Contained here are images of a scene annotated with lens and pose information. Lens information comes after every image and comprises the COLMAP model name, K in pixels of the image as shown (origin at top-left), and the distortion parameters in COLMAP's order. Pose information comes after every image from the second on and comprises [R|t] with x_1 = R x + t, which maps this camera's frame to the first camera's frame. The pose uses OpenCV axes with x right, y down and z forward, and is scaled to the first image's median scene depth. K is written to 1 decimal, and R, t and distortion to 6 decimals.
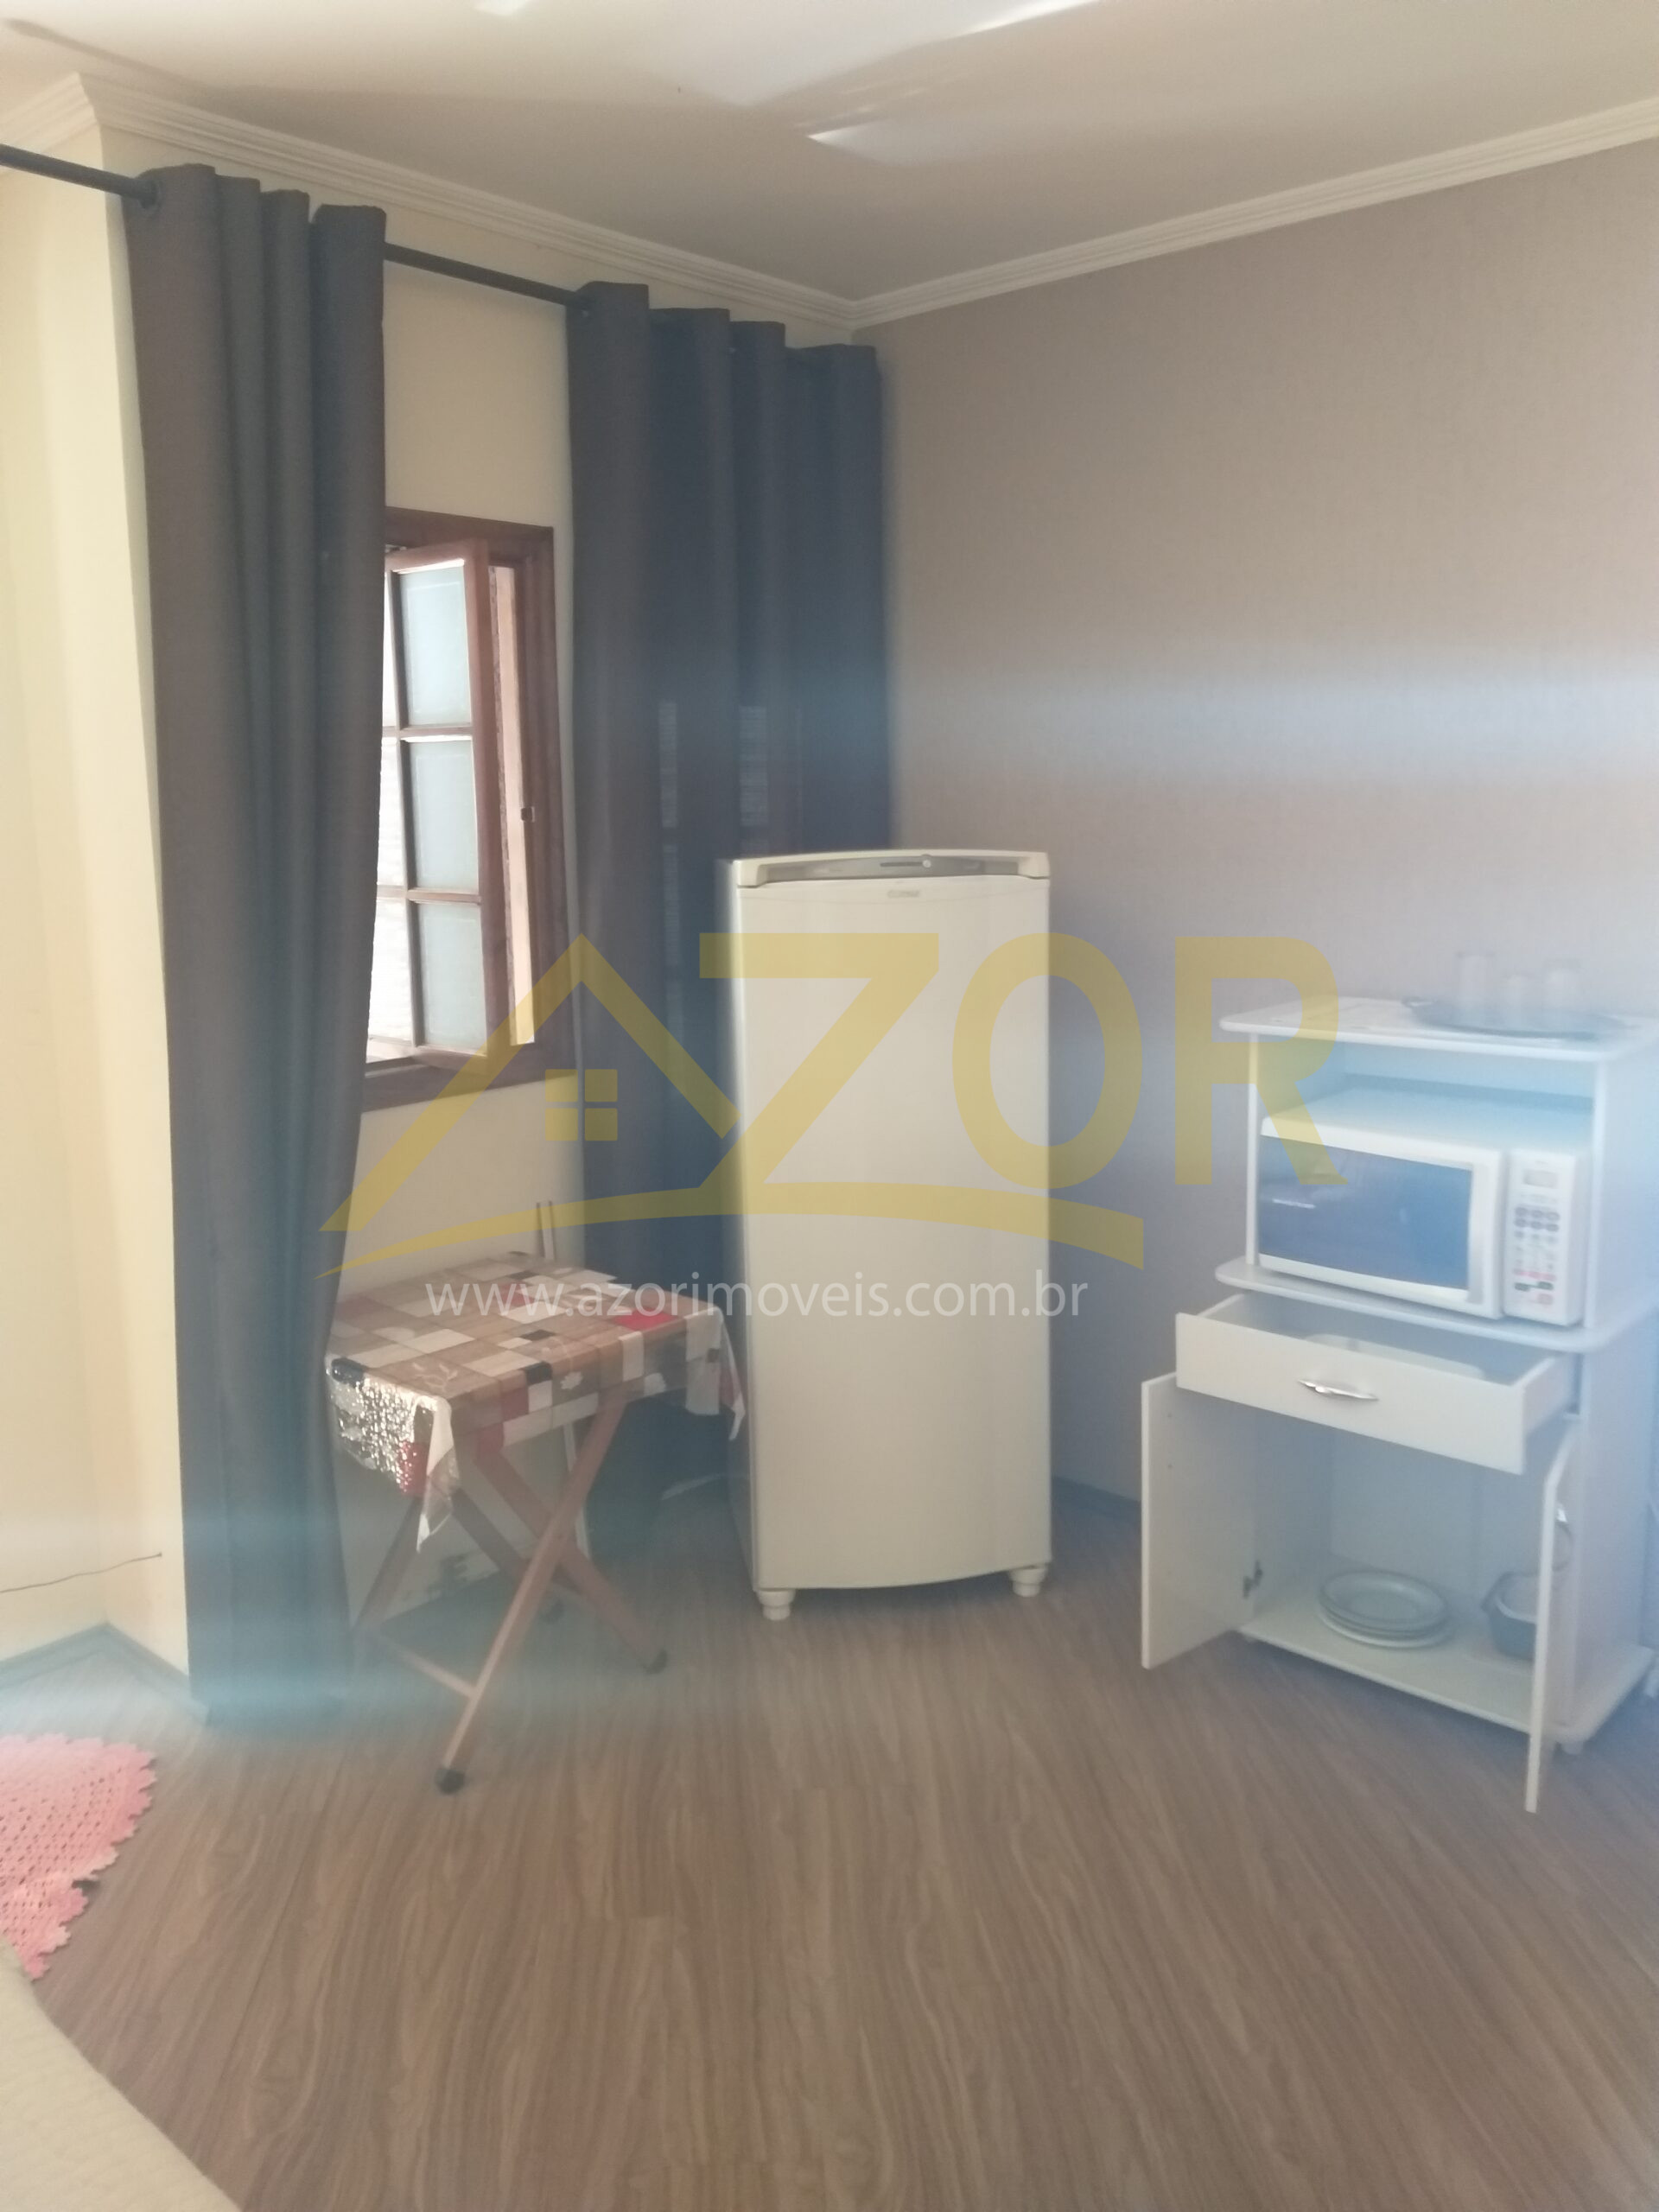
lens RADIAL K [[1704.9, 0, 830.2], [0, 1704.9, 1103.9], [0, 0, 1]] dist [-0.000104, 0.000025]
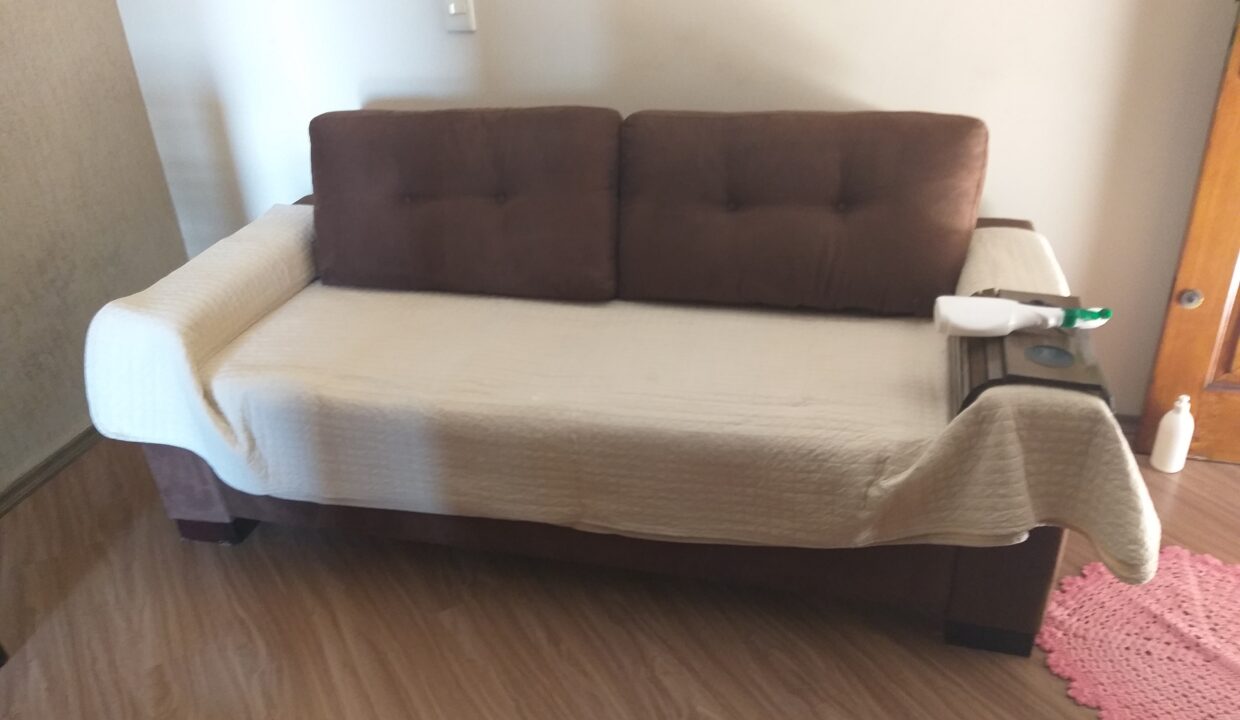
lens RADIAL K [[914.2, 0, 620.1], [0, 914.2, 360.1], [0, 0, 1]] dist [-0.000017, 0.000142]
pose [[-0.871244, 0.201025, -0.447797, 0.081591], [-0.073758, 0.848314, 0.524331, -0.203075], [0.485276, 0.489849, -0.724261, 1.721217]]
